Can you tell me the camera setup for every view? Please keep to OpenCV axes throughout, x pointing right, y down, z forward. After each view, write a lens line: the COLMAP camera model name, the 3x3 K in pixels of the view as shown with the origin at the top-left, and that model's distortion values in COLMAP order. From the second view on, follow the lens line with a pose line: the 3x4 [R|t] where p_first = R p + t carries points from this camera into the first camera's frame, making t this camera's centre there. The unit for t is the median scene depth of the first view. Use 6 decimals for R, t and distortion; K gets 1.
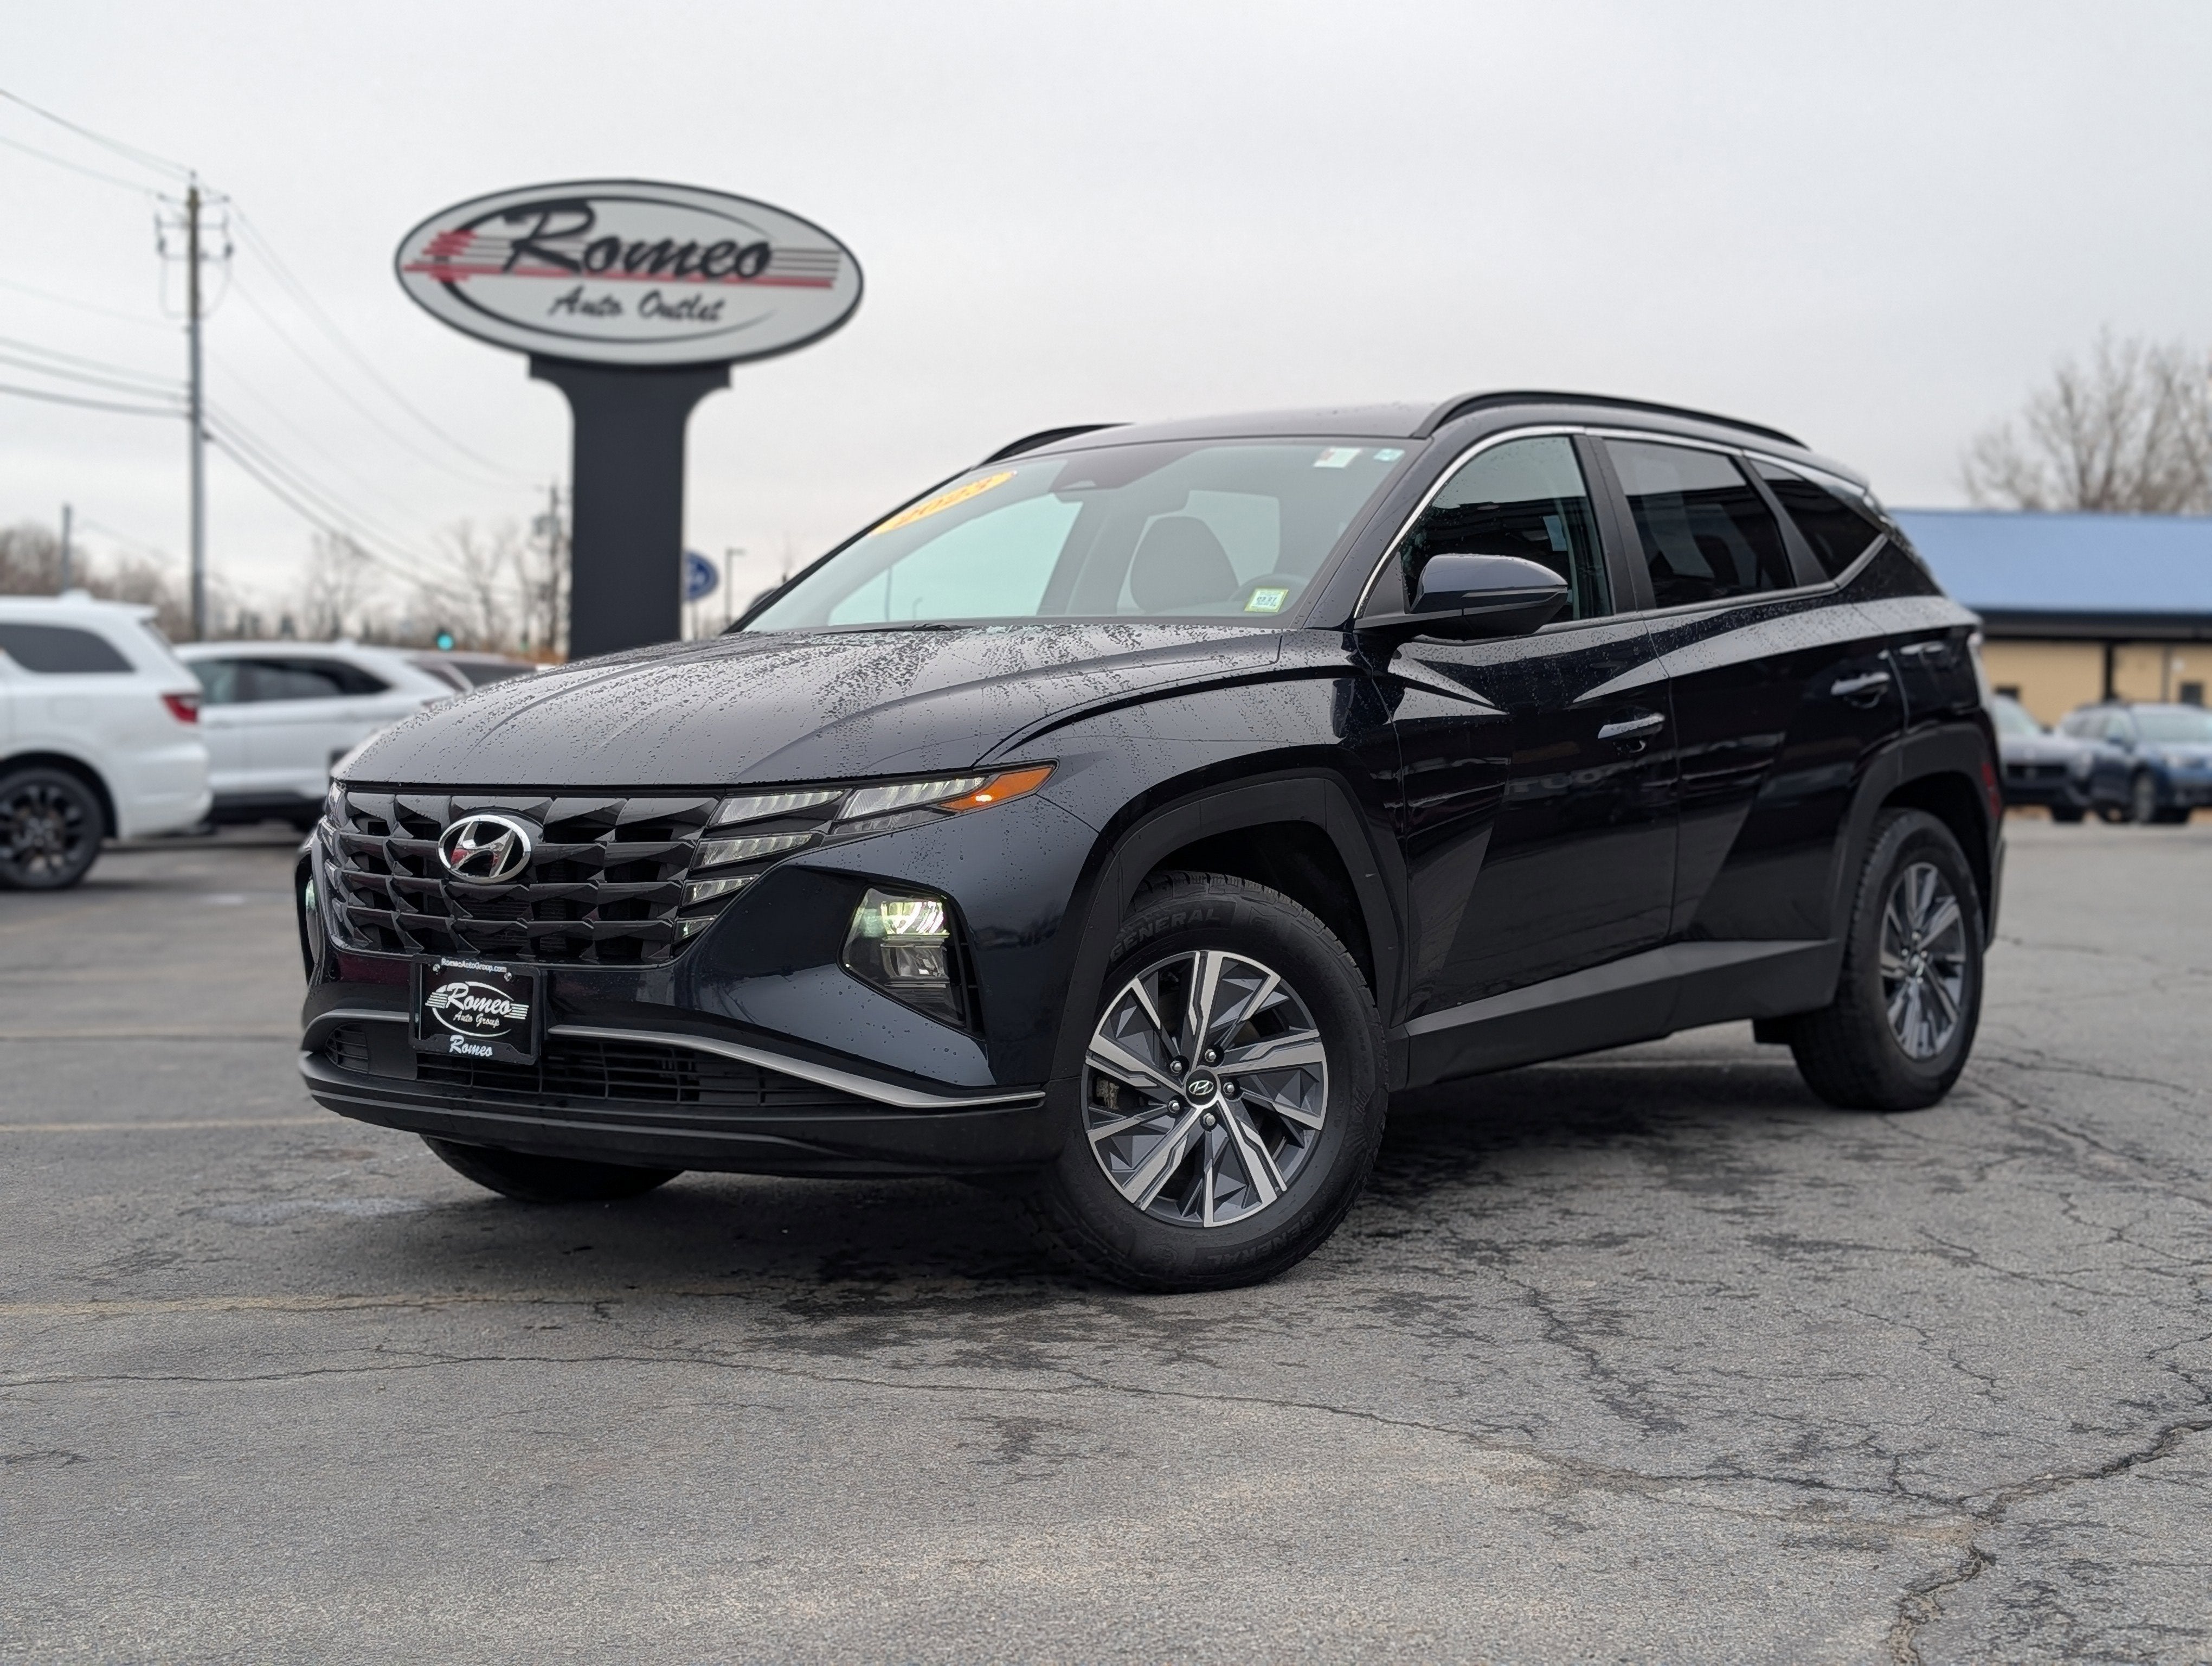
lens RADIAL K [[3101.5, 0, 1106.0], [0, 3101.5, 833.0], [0, 0, 1]] dist [0.274528, -1.074479]
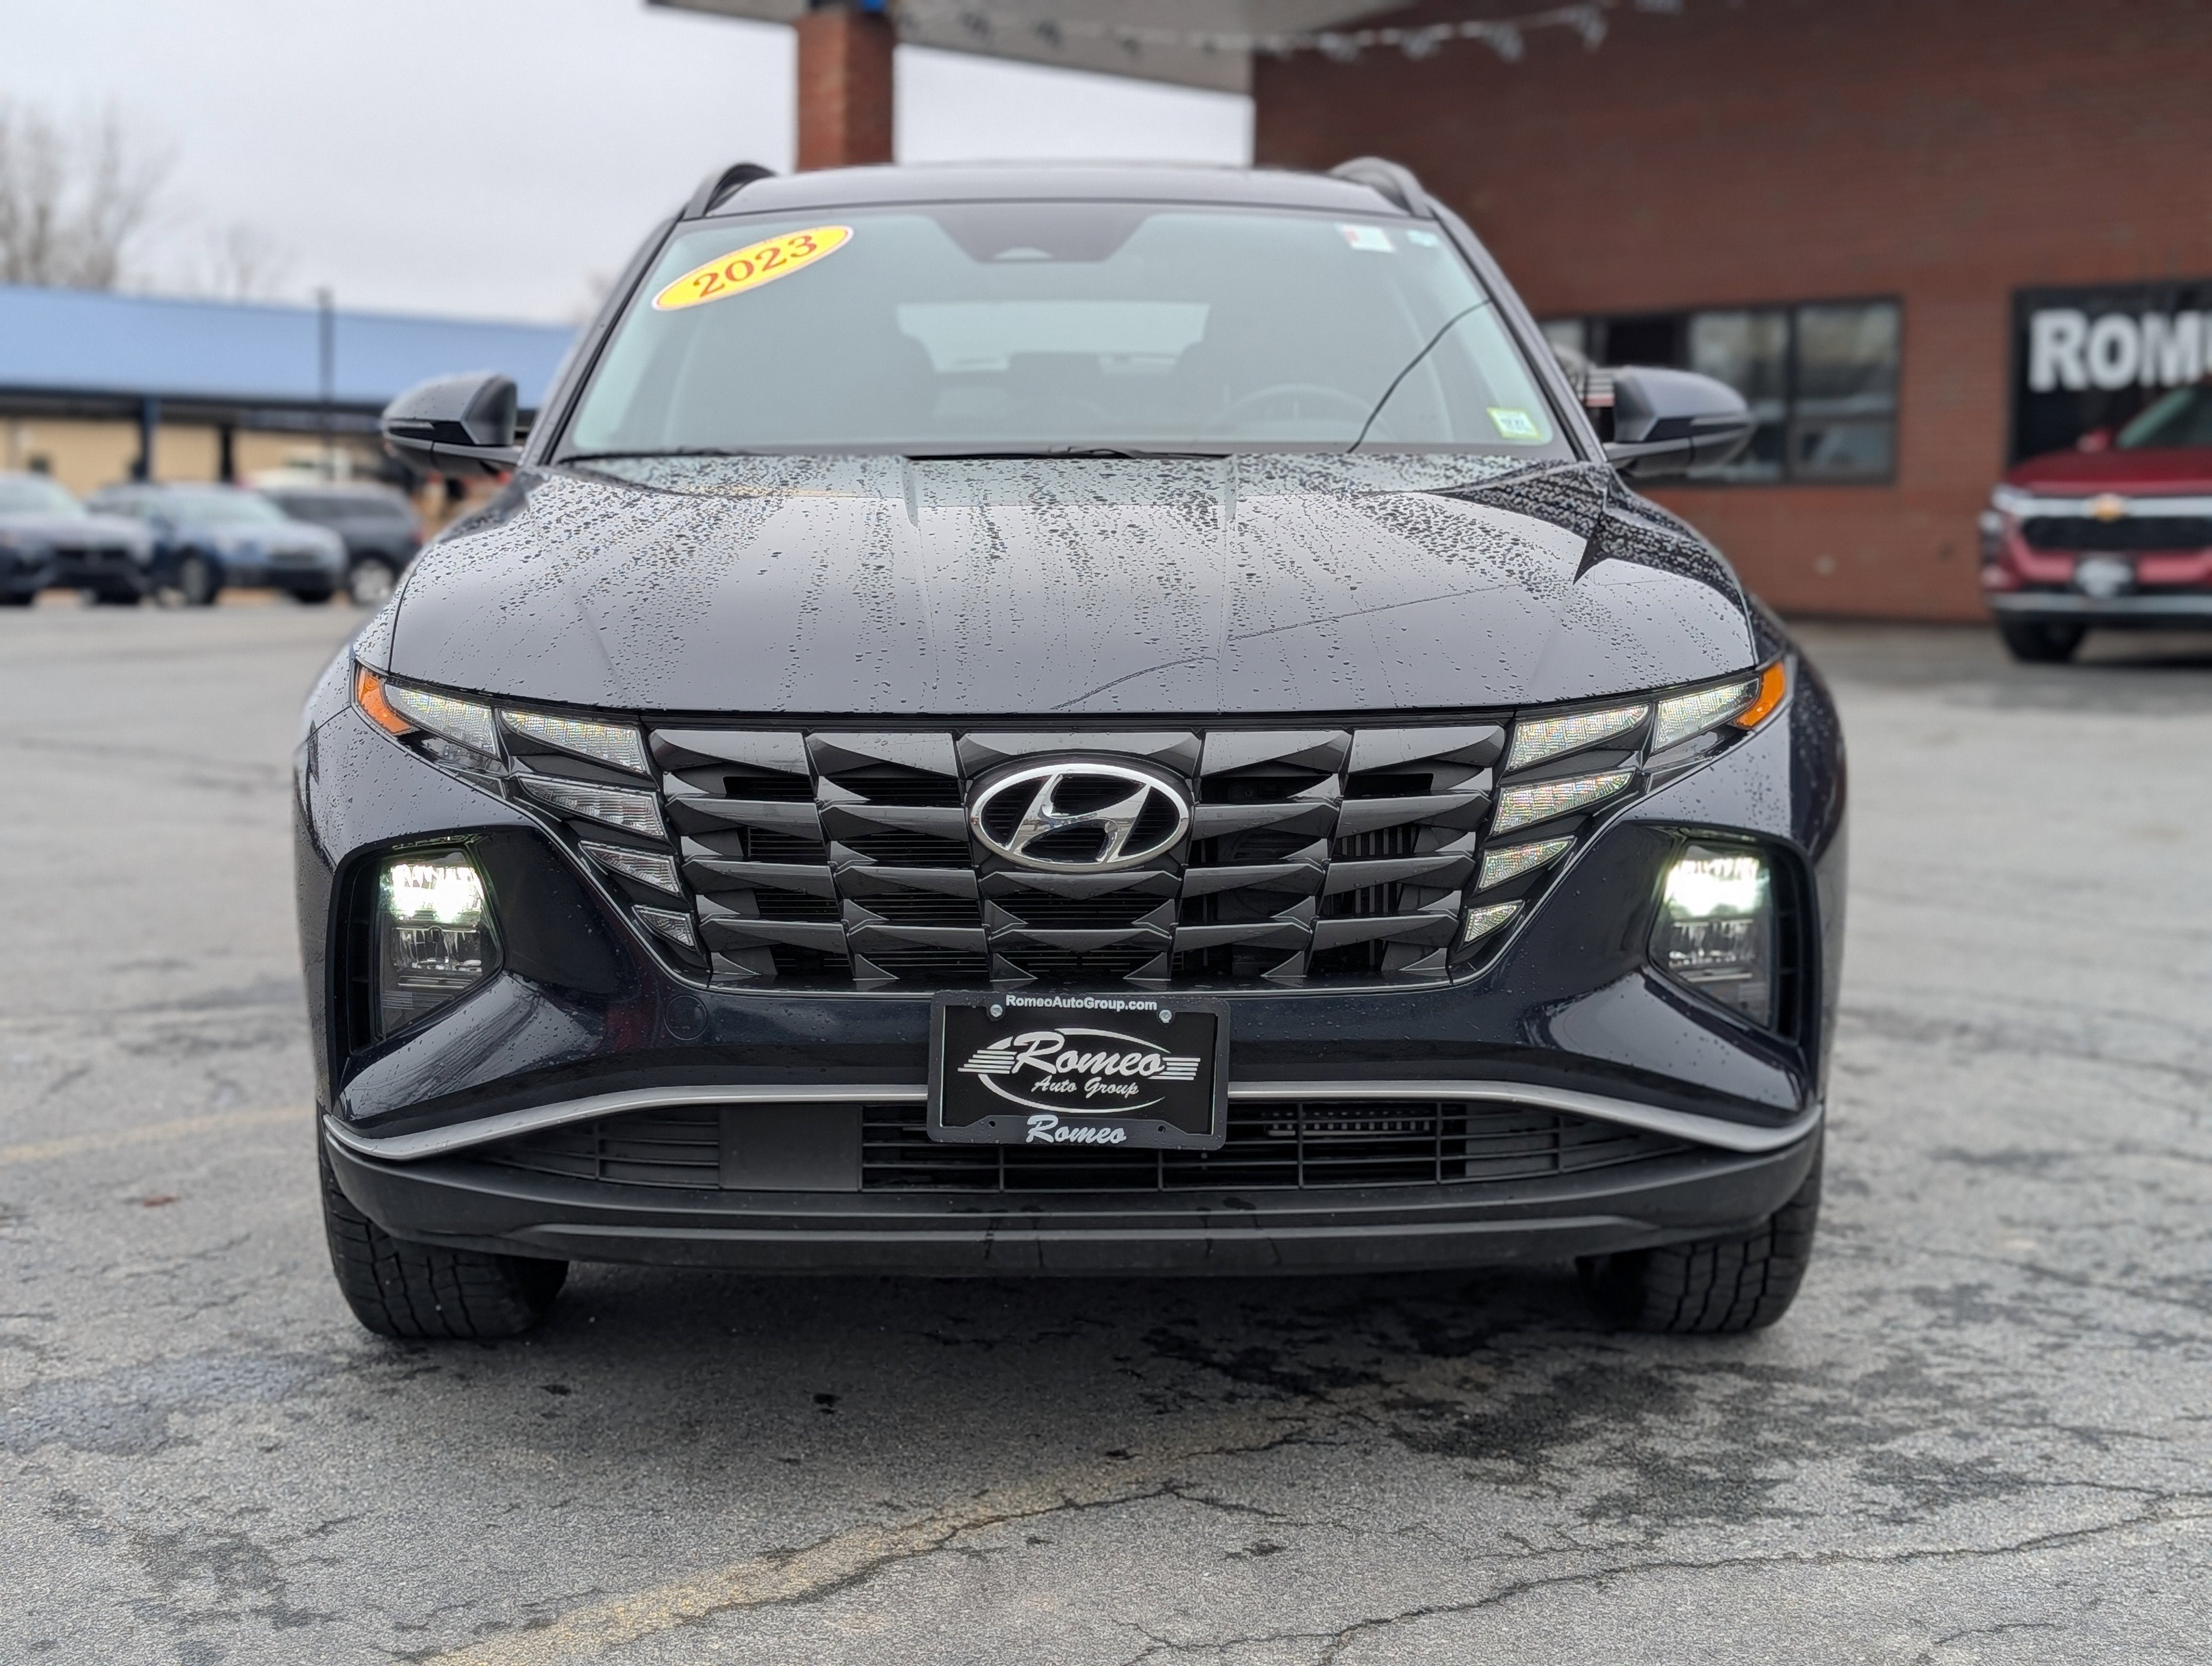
lens RADIAL K [[3101.5, 0, 1106.0], [0, 3101.5, 833.0], [0, 0, 1]] dist [0.274528, -1.074479]
pose [[0.777838, -0.064139, 0.625184, -0.593578], [0.019091, 0.996731, 0.078504, -0.041236], [-0.628175, -0.049127, 0.776520, 0.518768]]
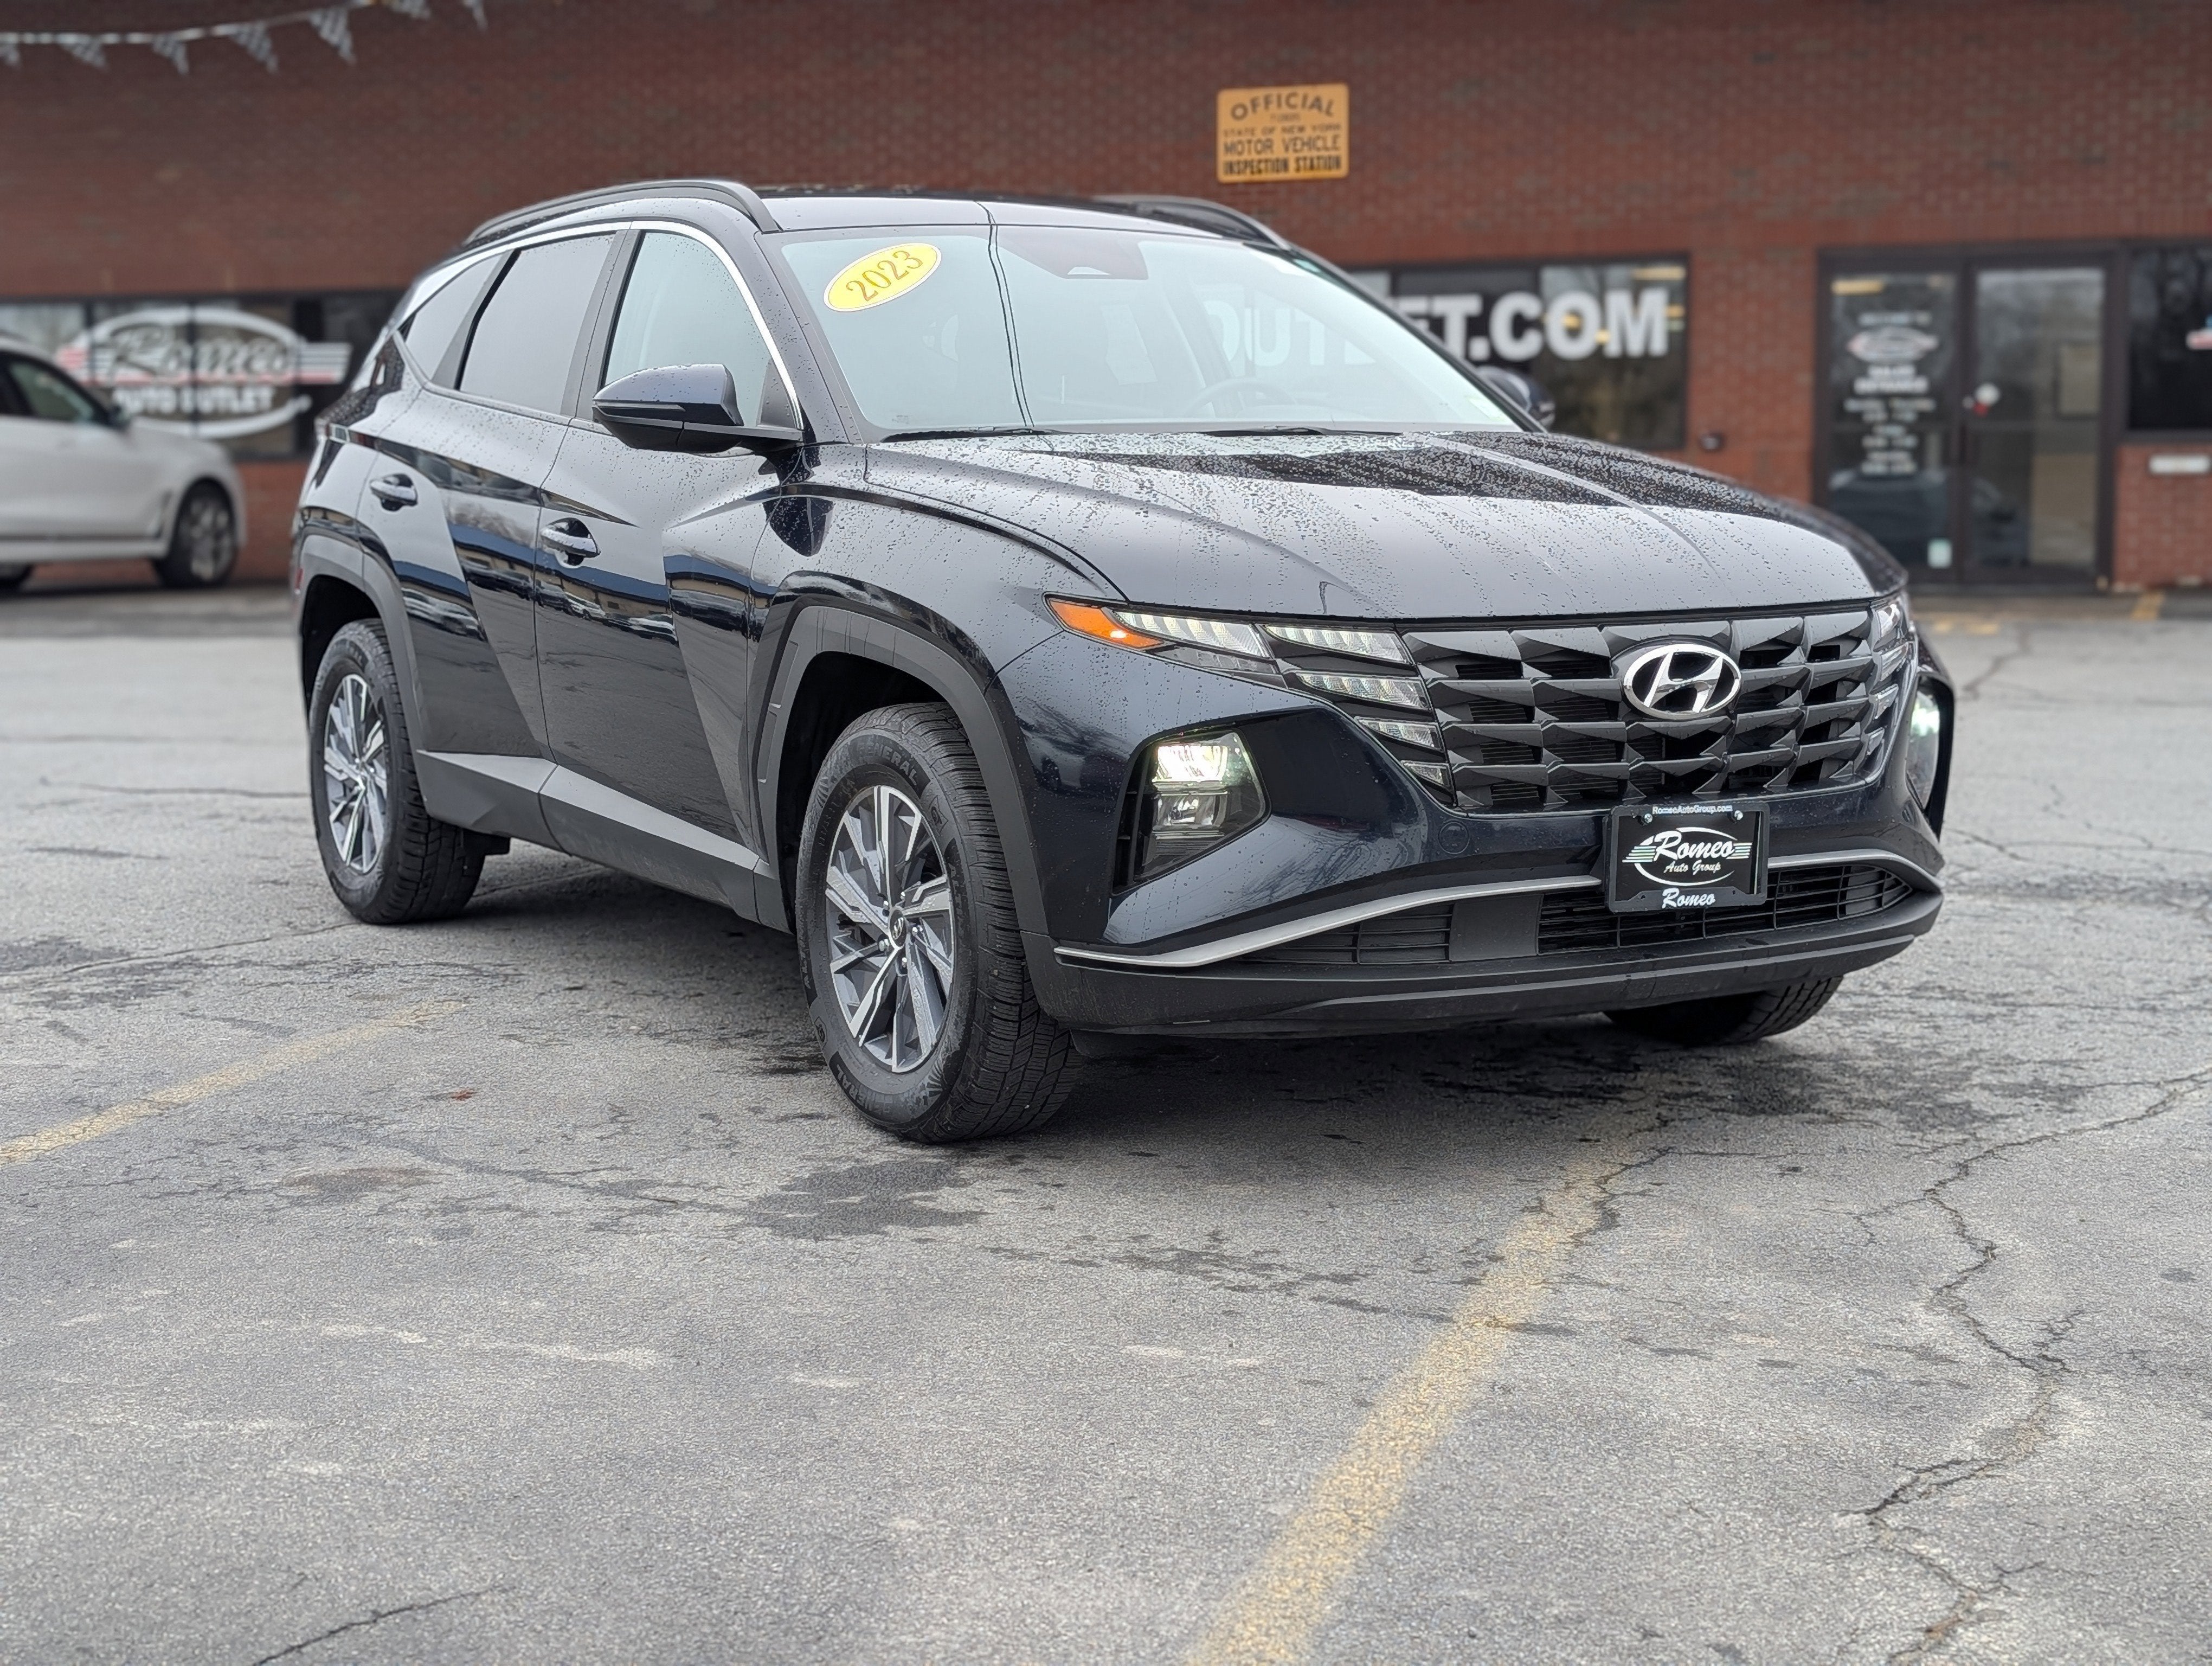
lens RADIAL K [[3101.5, 0, 1106.0], [0, 3101.5, 833.0], [0, 0, 1]] dist [0.274528, -1.074479]
pose [[0.359111, -0.107054, 0.927135, -1.125201], [0.034726, 0.994244, 0.101352, -0.050039], [-0.932649, -0.004201, 0.360762, 0.839433]]
